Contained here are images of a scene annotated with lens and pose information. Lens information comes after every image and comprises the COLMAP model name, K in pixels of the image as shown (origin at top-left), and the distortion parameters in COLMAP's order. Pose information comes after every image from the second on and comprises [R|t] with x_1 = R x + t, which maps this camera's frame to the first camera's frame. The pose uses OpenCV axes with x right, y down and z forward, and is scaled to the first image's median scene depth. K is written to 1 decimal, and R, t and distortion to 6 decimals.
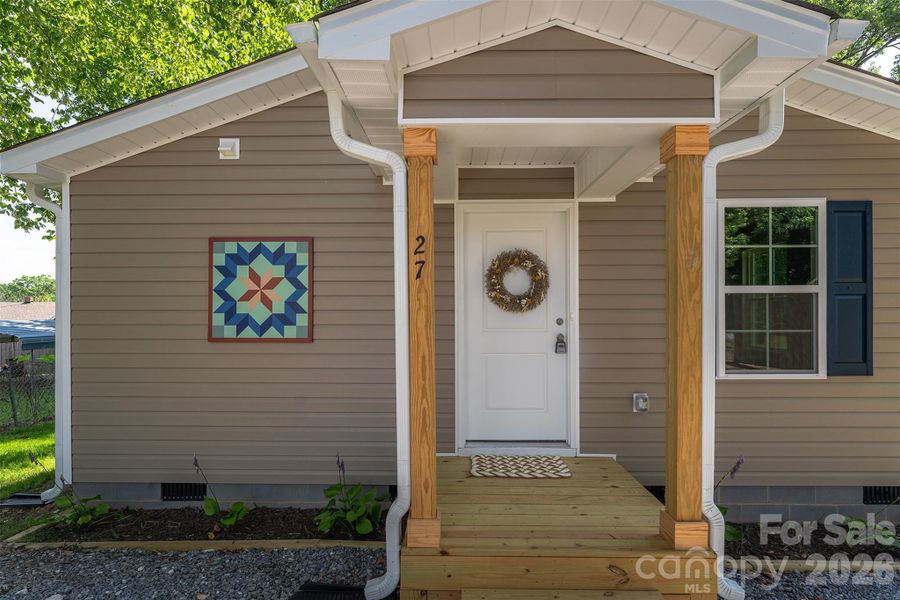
lens RADIAL K [[425.6, 0, 447.9], [0, 425.6, 313.3], [0, 0, 1]] dist [-0.000039, 0.000415]
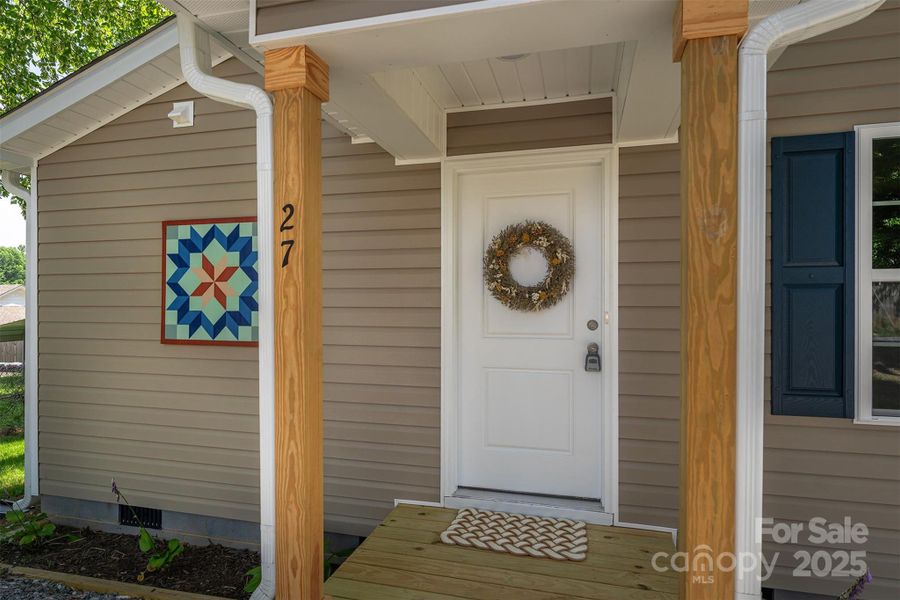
lens RADIAL K [[499.5, 0, 450.4], [0, 499.5, 307.1], [0, 0, 1]] dist [0.004541, -0.002196]
pose [[0.971345, 0.003390, -0.237650, 0.236988], [-0.002788, 0.999992, 0.002870, -0.011104], [0.237658, -0.002126, 0.971347, 0.169004]]
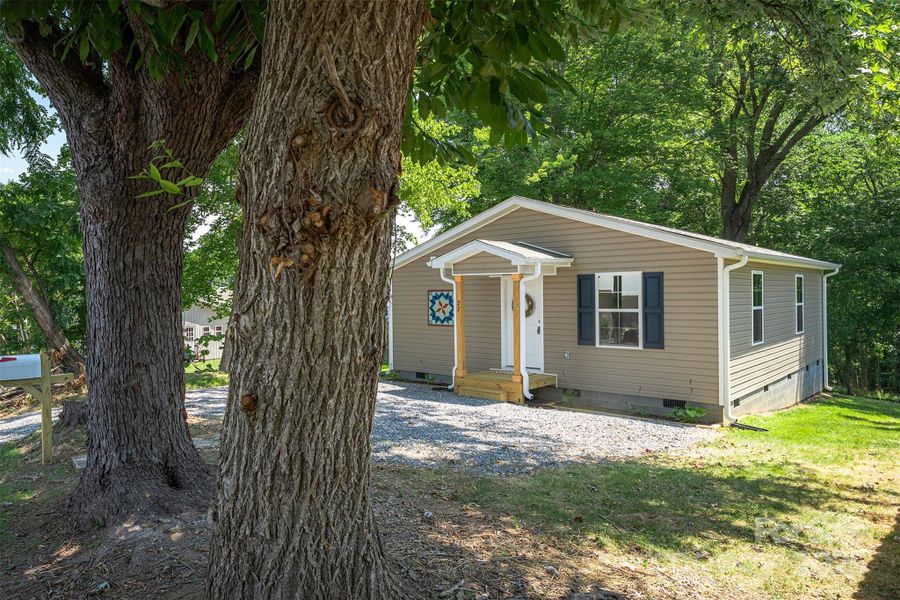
lens RADIAL K [[499.5, 0, 443.7], [0, 499.5, 298.0], [0, 0, 1]] dist [0.004541, -0.002196]
pose [[0.822727, -0.001573, -0.568435, 1.522799], [0.007528, 0.999939, 0.008128, -0.153088], [0.568387, -0.010967, 0.822688, -1.818008]]
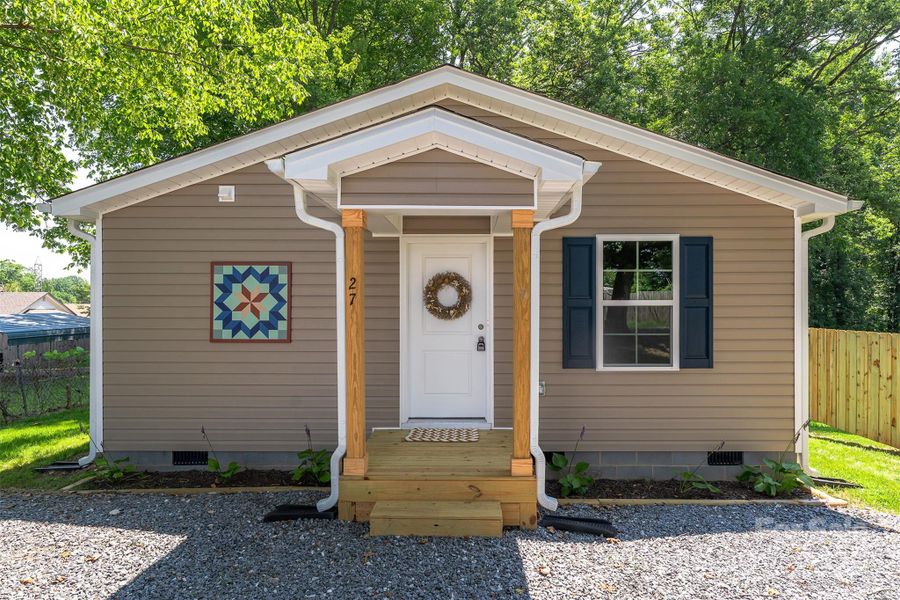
lens RADIAL K [[471.7, 0, 467.0], [0, 471.7, 302.8], [0, 0, 1]] dist [0.002986, 0.001243]
pose [[0.999910, 0.001738, 0.013266, 0.205246], [-0.001735, 0.999998, -0.000271, -0.055064], [-0.013267, 0.000248, 0.999912, -0.458471]]
